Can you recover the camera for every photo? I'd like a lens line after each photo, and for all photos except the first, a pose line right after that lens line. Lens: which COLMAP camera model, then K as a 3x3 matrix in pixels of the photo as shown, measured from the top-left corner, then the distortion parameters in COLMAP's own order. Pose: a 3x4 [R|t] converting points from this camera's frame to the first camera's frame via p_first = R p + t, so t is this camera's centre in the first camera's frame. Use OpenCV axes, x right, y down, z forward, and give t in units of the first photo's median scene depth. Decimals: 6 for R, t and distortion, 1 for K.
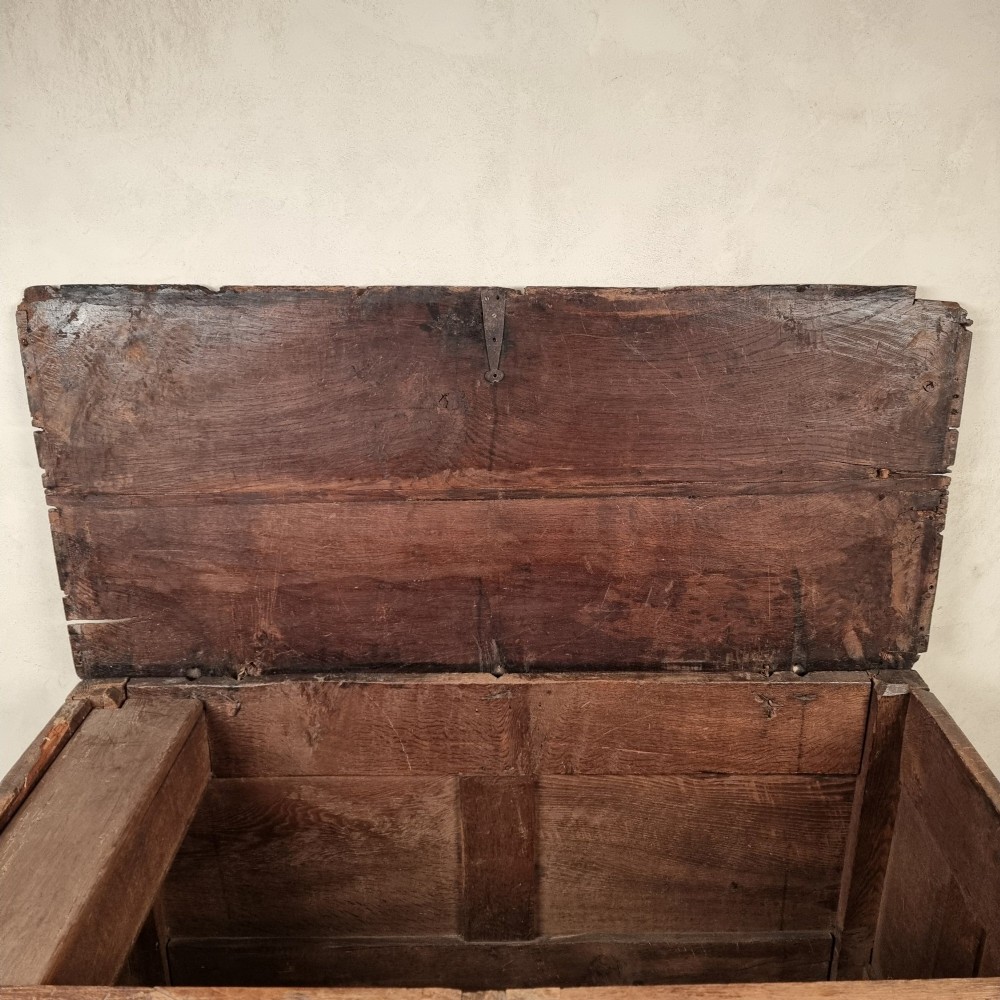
lens RADIAL K [[942.8, 0, 508.6], [0, 942.8, 502.1], [0, 0, 1]] dist [0.076434, -0.062779]
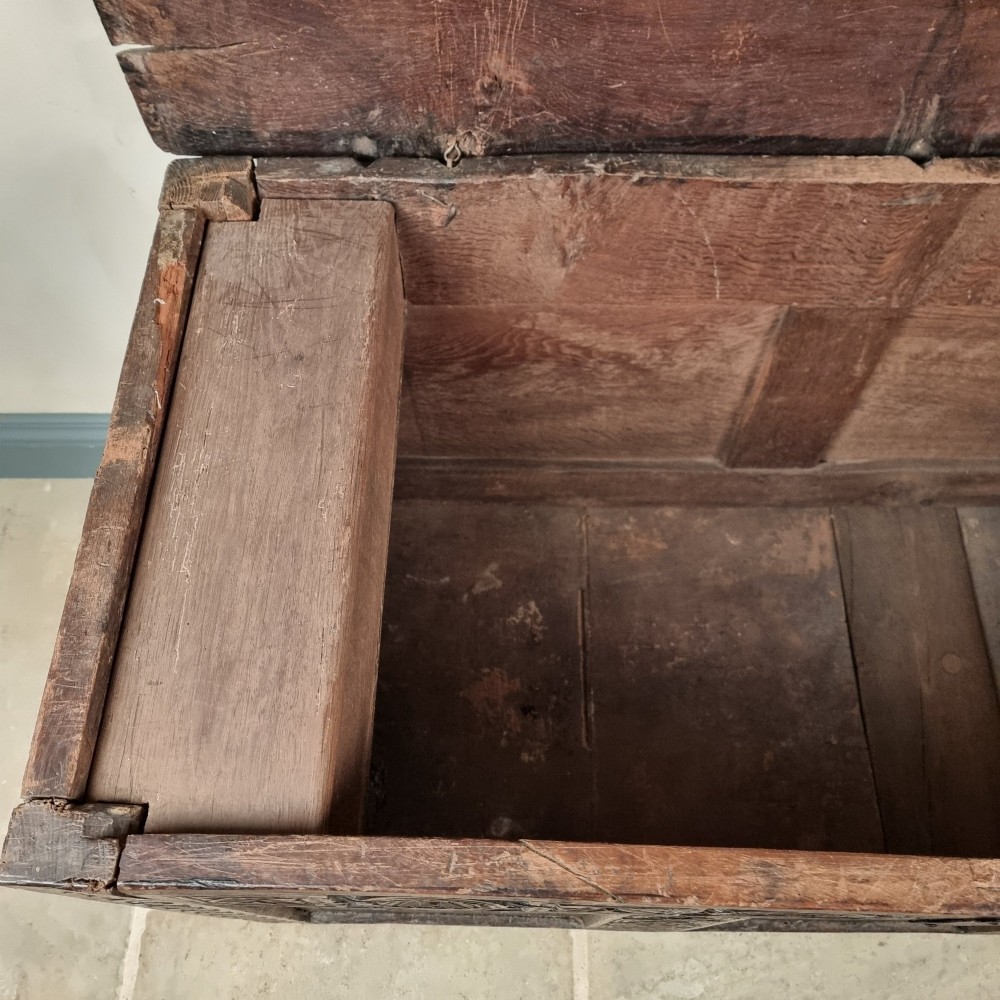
lens RADIAL K [[942.8, 0, 508.6], [0, 942.8, 502.1], [0, 0, 1]] dist [0.076434, -0.062779]
pose [[0.999968, 0.007848, 0.001439, -0.247396], [-0.006766, 0.738415, 0.674313, -0.043410], [0.004229, -0.674301, 0.738444, 0.453371]]
